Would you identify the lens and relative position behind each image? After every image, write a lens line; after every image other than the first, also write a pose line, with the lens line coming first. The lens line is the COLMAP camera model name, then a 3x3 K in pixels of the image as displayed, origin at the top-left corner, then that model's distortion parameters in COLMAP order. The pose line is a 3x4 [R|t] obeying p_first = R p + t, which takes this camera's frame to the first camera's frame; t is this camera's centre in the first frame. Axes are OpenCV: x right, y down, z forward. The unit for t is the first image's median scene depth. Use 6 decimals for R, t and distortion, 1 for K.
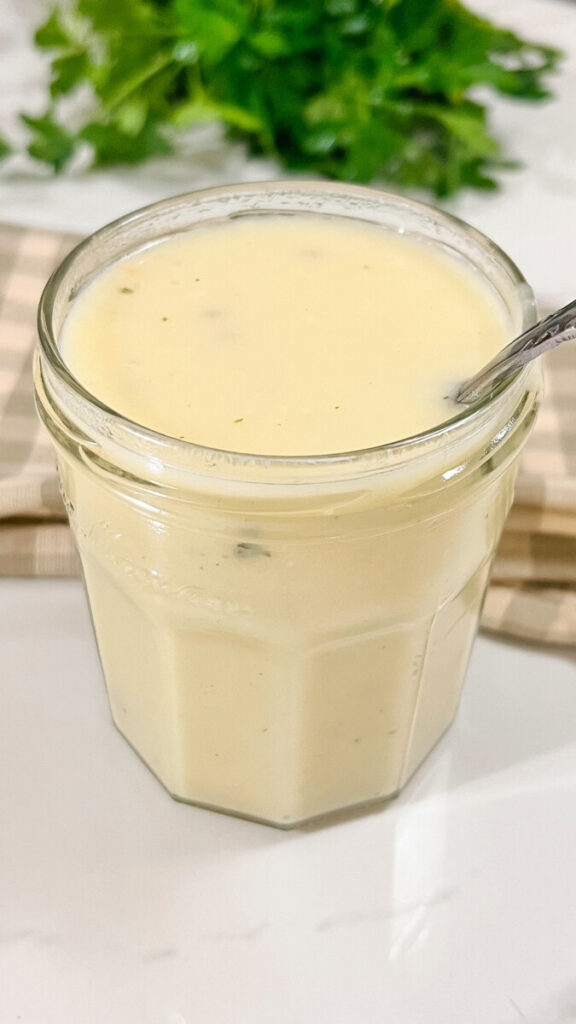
lens RADIAL K [[1345.2, 0, 291.0], [0, 1345.2, 509.0], [0, 0, 1]] dist [-0.002773, 0.000000]
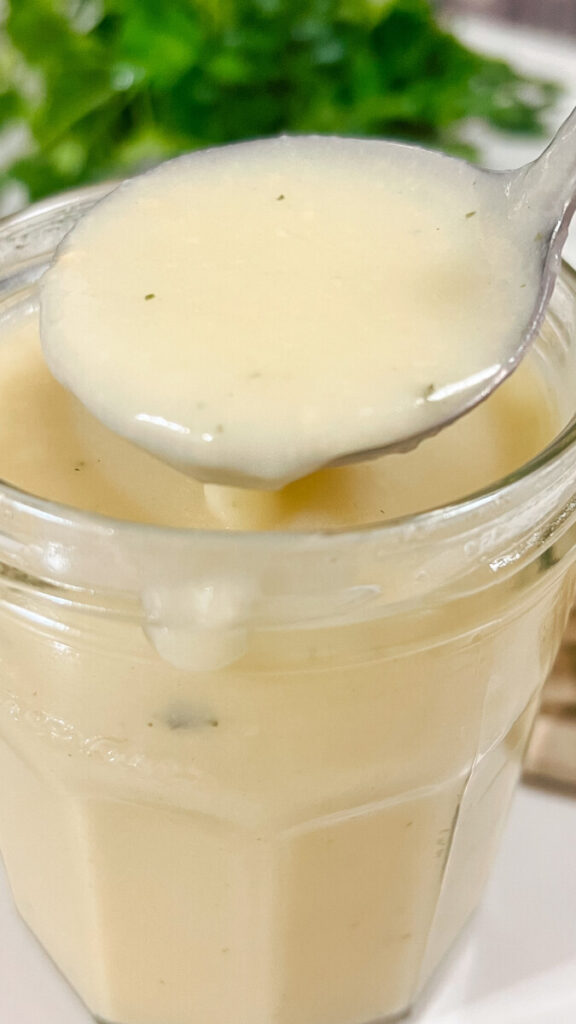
lens RADIAL K [[1345.2, 0, 282.6], [0, 1345.2, 503.4], [0, 0, 1]] dist [-0.002773, 0.000000]
pose [[0.999781, -0.007626, 0.019511, -0.000340], [0.009117, 0.996946, -0.077557, -0.004443], [-0.018860, 0.077718, 0.996797, 0.286842]]
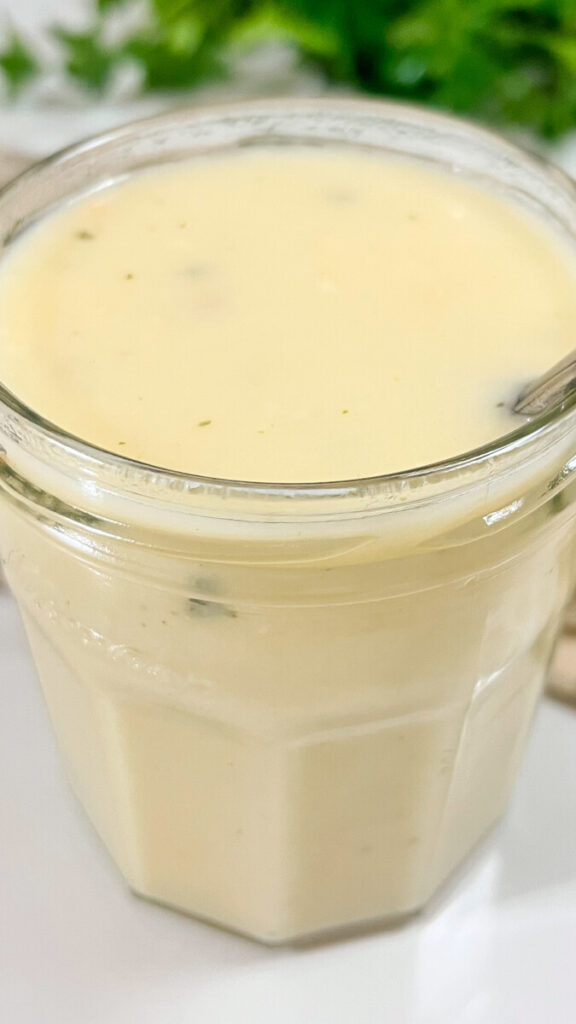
lens RADIAL K [[1397.8, 0, 292.6], [0, 1397.8, 510.0], [0, 0, 1]] dist [-0.031660, 0.000000]
pose [[0.995599, 0.056934, -0.074439, 0.055842], [-0.054985, 0.998095, 0.027973, -0.036578], [0.075889, -0.023757, 0.996833, 0.222435]]
